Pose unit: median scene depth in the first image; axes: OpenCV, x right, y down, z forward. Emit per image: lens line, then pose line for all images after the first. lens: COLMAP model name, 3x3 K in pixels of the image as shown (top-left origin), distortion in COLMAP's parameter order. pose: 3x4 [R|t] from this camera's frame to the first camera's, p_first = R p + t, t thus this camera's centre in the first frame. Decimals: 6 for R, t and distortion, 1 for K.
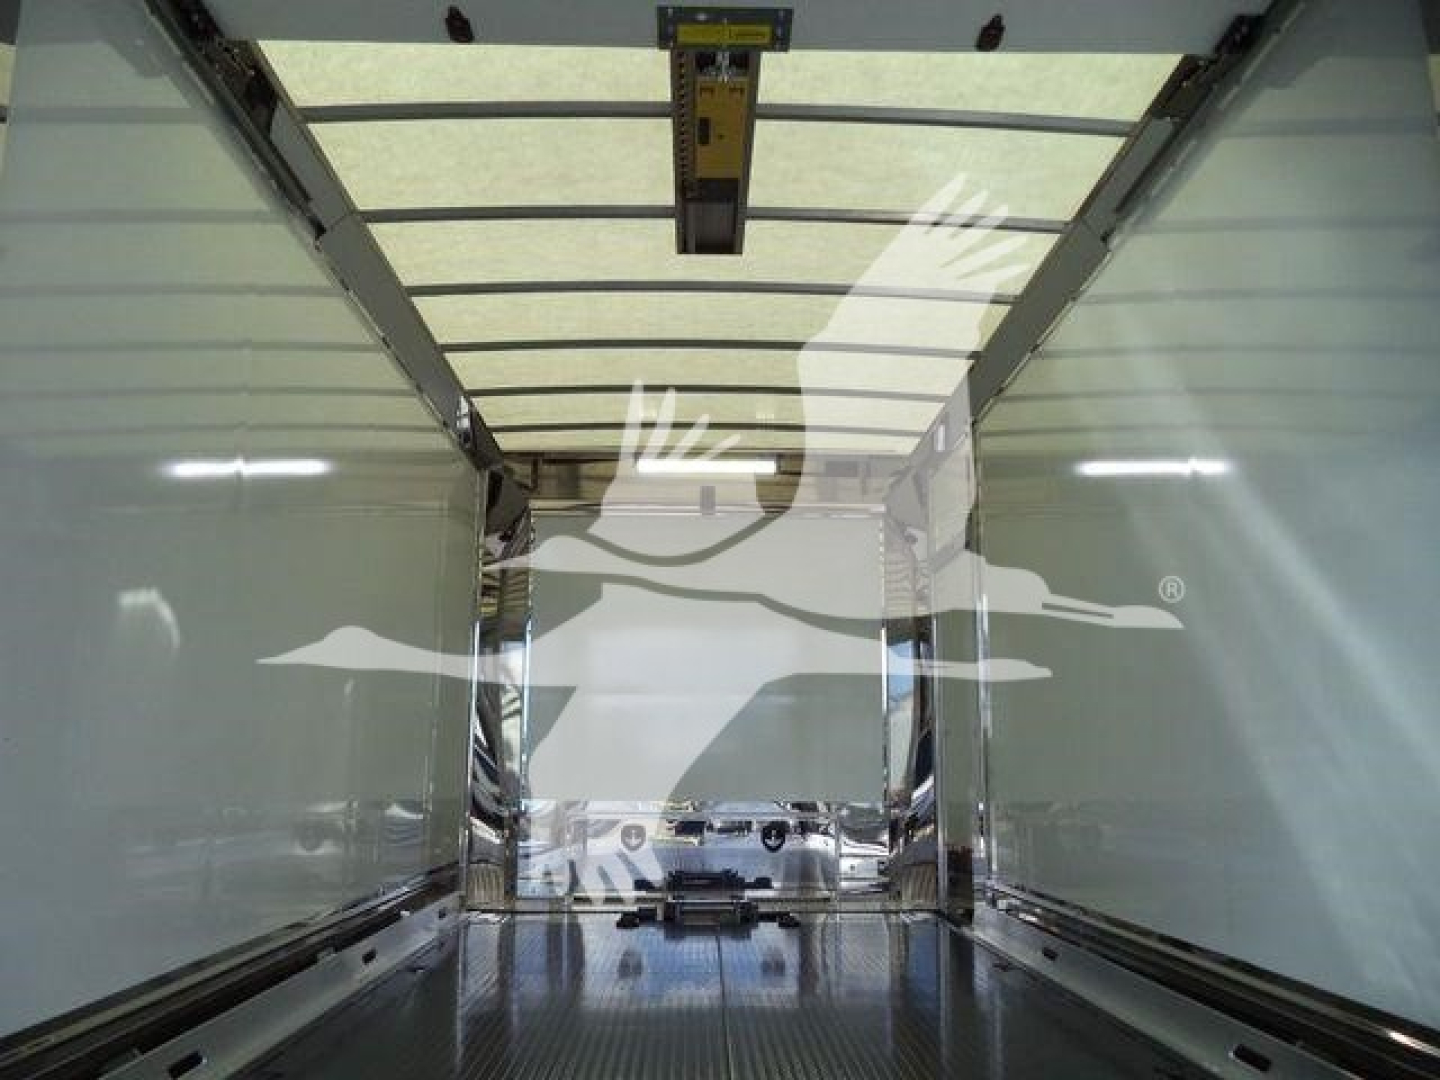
lens RADIAL K [[1180.6, 0, 700.9], [0, 1180.6, 546.3], [0, 0, 1]] dist [-0.006828, -0.095211]
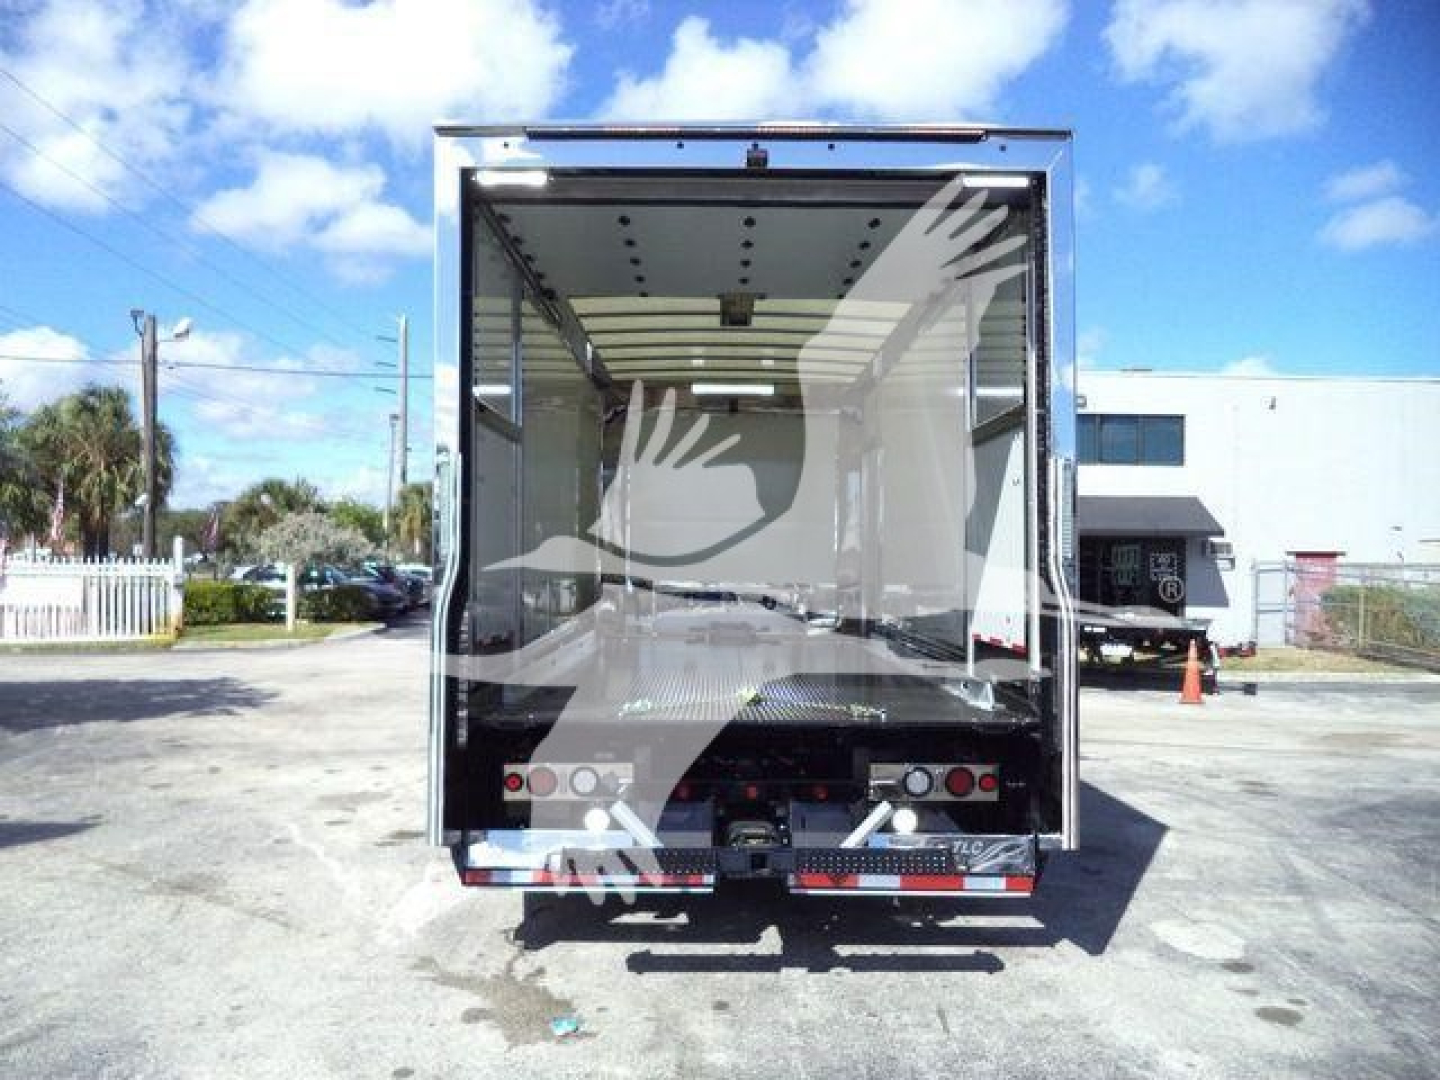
lens RADIAL K [[1173.5, 0, 698.8], [0, 1173.5, 535.9], [0, 0, 1]] dist [-0.016842, -0.011031]
pose [[0.999653, 0.005860, -0.025690, -0.002177], [-0.001686, 0.987186, 0.159565, -0.162947], [0.026296, -0.159466, 0.986853, -0.894473]]
